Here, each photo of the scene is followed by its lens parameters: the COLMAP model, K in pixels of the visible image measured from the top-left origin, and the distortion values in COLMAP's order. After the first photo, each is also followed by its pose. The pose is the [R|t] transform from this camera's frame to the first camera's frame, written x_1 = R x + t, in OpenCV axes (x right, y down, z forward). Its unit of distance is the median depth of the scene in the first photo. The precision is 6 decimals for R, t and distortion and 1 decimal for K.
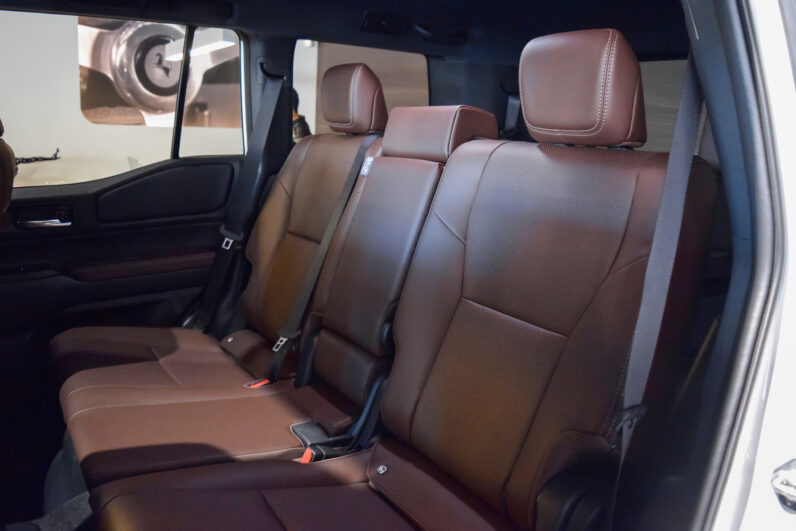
lens RADIAL K [[616.7, 0, 398.0], [0, 616.7, 265.5], [0, 0, 1]] dist [-0.115146, 0.056560]
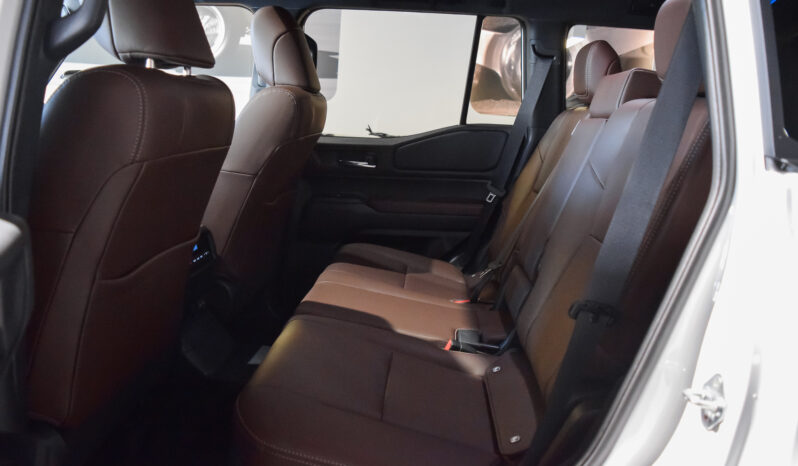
lens RADIAL K [[619.0, 0, 399.0], [0, 619.0, 233.0], [0, 0, 1]] dist [-0.093011, 0.000719]
pose [[0.794579, 0.127584, -0.593604, 0.296346], [-0.164045, 0.986424, -0.007572, 0.069540], [0.584579, 0.103395, 0.804722, -0.054083]]
